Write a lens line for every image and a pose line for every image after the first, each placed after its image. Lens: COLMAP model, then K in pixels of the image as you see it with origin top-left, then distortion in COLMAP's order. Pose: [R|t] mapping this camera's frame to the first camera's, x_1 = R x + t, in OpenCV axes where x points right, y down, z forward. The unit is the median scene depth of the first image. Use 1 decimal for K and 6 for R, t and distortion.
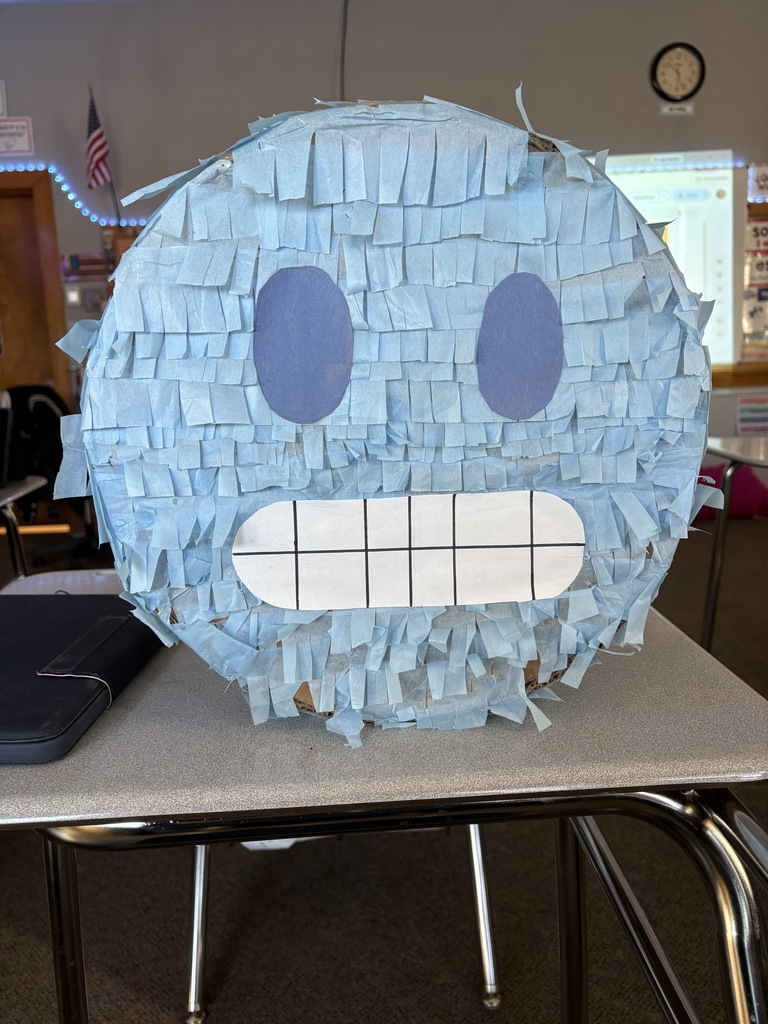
lens RADIAL K [[798.1, 0, 380.1], [0, 798.1, 509.1], [0, 0, 1]] dist [0.063923, -0.088273]
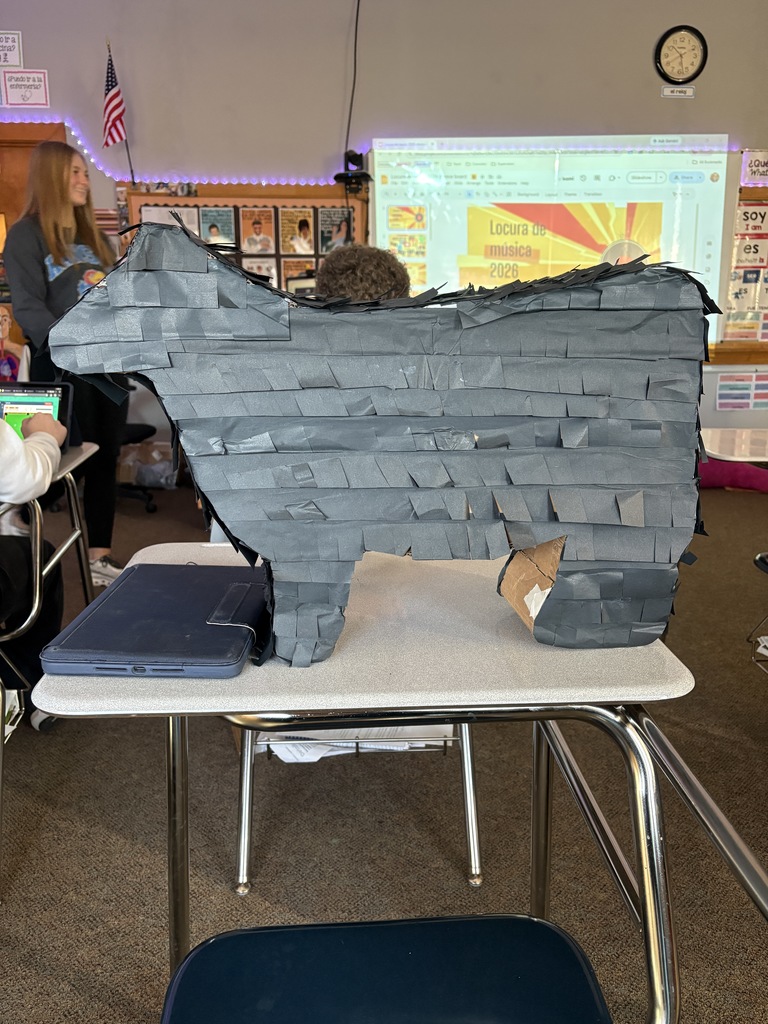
lens RADIAL K [[805.1, 0, 384.0], [0, 805.1, 512.0], [0, 0, 1]] dist [0.012451, -0.000597]
pose [[0.999080, 0.034948, 0.024866, -0.053891], [-0.036536, 0.997114, 0.066550, -0.049288], [-0.022468, -0.067397, 0.997473, -0.215648]]
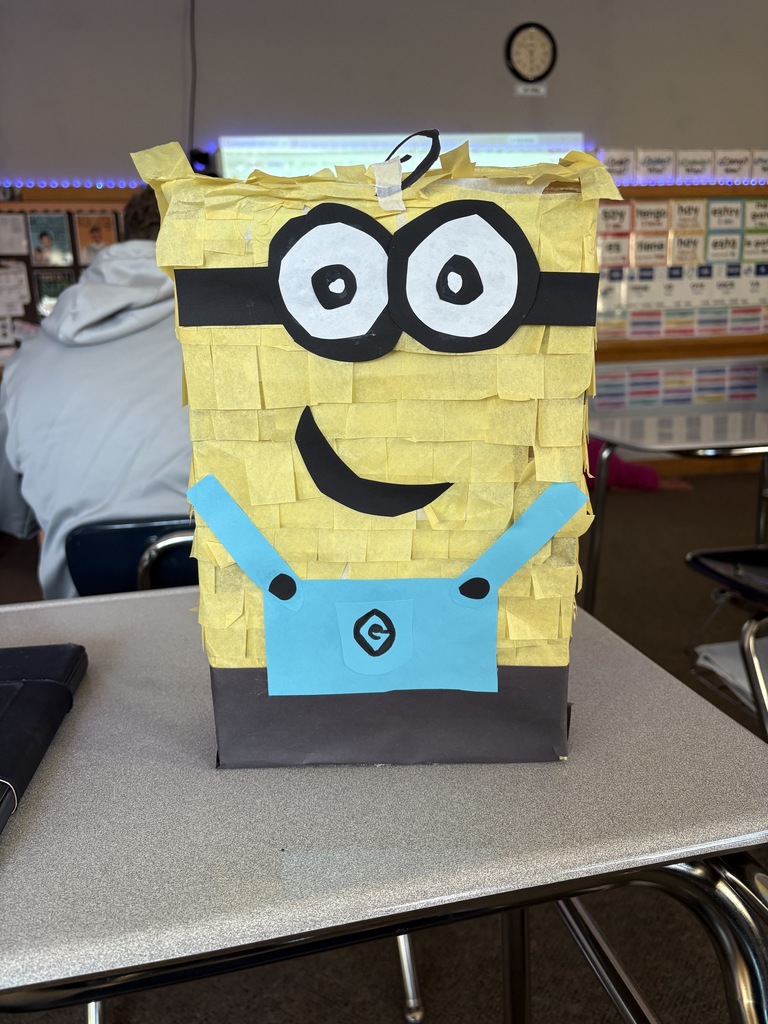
lens RADIAL K [[798.1, 0, 380.1], [0, 798.1, 509.1], [0, 0, 1]] dist [0.063923, -0.088273]
pose [[0.984711, -0.036501, 0.170328, -0.041570], [0.031235, 0.998951, 0.033500, -0.028791], [-0.171372, -0.027668, 0.984818, 0.061215]]
